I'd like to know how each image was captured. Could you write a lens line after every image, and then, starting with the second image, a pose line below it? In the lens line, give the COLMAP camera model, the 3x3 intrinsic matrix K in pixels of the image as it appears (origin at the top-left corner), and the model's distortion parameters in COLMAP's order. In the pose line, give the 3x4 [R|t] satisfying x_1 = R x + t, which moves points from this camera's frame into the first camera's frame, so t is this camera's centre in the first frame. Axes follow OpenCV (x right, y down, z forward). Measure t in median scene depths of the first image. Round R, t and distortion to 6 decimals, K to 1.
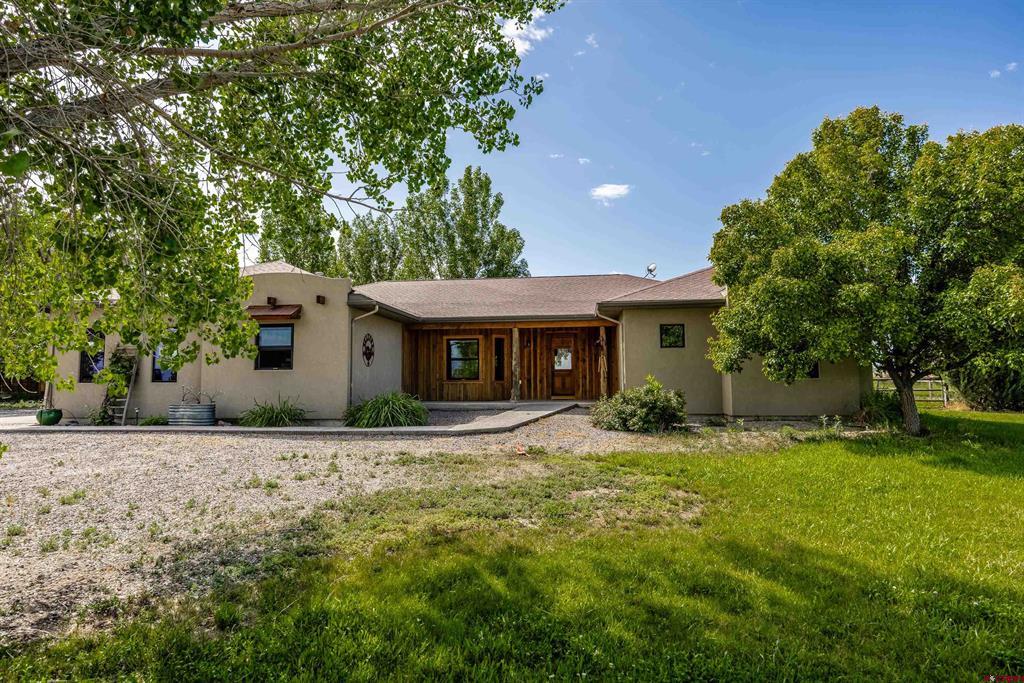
lens RADIAL K [[619.3, 0, 512.0], [0, 619.3, 341.5], [0, 0, 1]] dist [-0.019676, -0.000044]
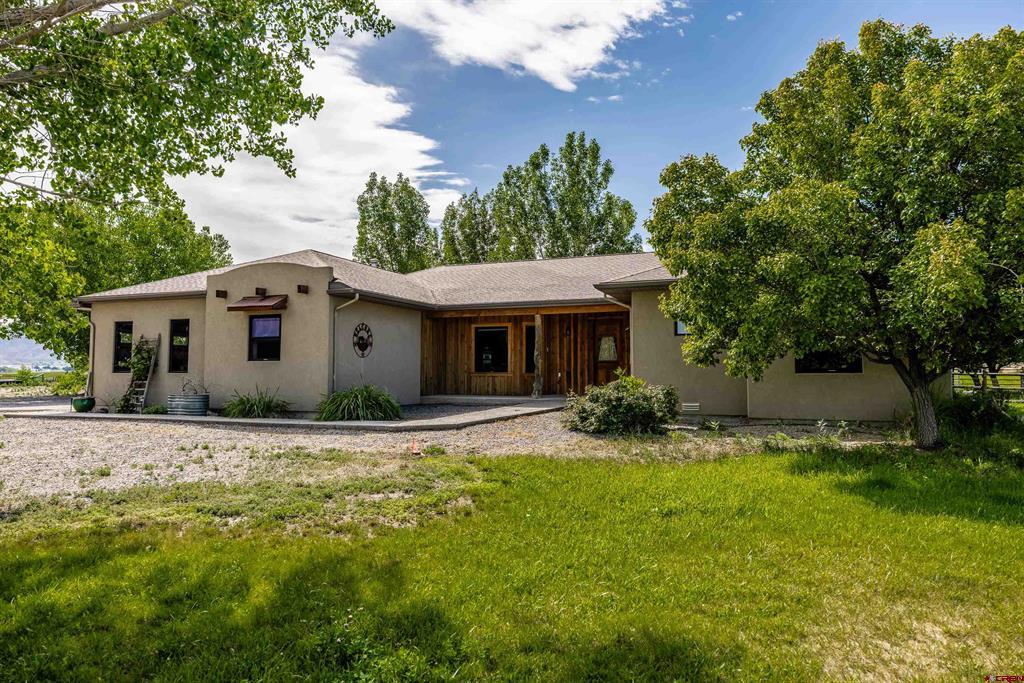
lens RADIAL K [[690.1, 0, 512.0], [0, 690.1, 341.5], [0, 0, 1]] dist [-0.009370, -0.002736]
pose [[0.966350, -0.004970, -0.257181, 0.268657], [0.009842, 0.999796, 0.017657, -0.000958], [0.257041, -0.019594, 0.966202, 0.030222]]
